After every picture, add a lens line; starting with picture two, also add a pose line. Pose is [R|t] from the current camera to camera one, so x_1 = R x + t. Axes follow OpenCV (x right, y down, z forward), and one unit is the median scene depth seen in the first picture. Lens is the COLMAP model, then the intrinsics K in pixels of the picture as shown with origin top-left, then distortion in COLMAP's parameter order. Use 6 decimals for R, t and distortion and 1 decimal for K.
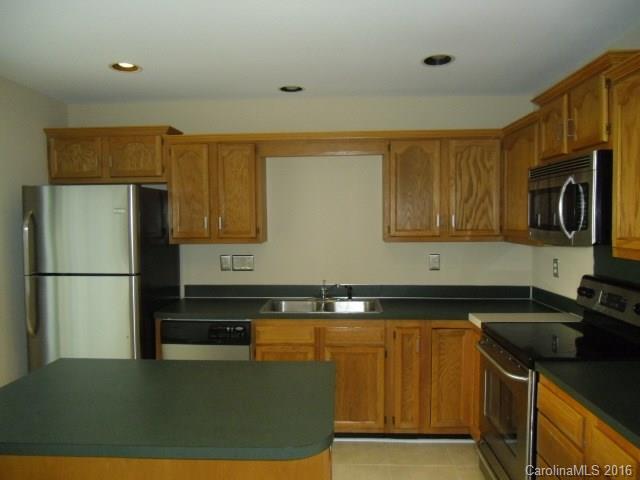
lens RADIAL K [[492.0, 0, 322.7], [0, 492.0, 238.1], [0, 0, 1]] dist [-0.020328, 0.011635]
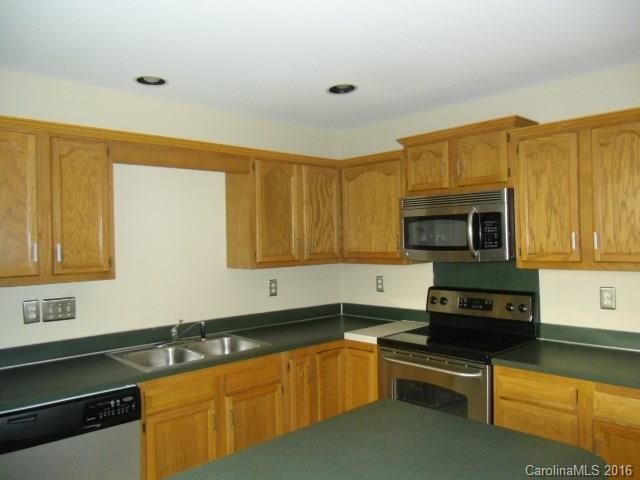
lens RADIAL K [[492.0, 0, 316.6], [0, 492.0, 242.0], [0, 0, 1]] dist [-0.020328, 0.011635]
pose [[0.699451, -0.007846, 0.714637, -0.477470], [0.041924, 0.998668, -0.030068, -0.010121], [-0.713450, 0.050992, 0.698849, 0.291454]]
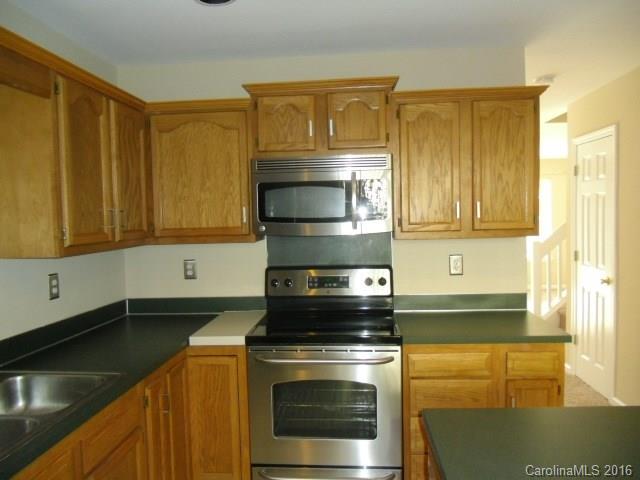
lens RADIAL K [[492.0, 0, 313.8], [0, 492.0, 240.1], [0, 0, 1]] dist [-0.020328, 0.011635]
pose [[0.052745, -0.043074, 0.997679, -0.441480], [0.063640, 0.997183, 0.039689, -0.016048], [-0.996578, 0.061399, 0.055337, 0.732563]]
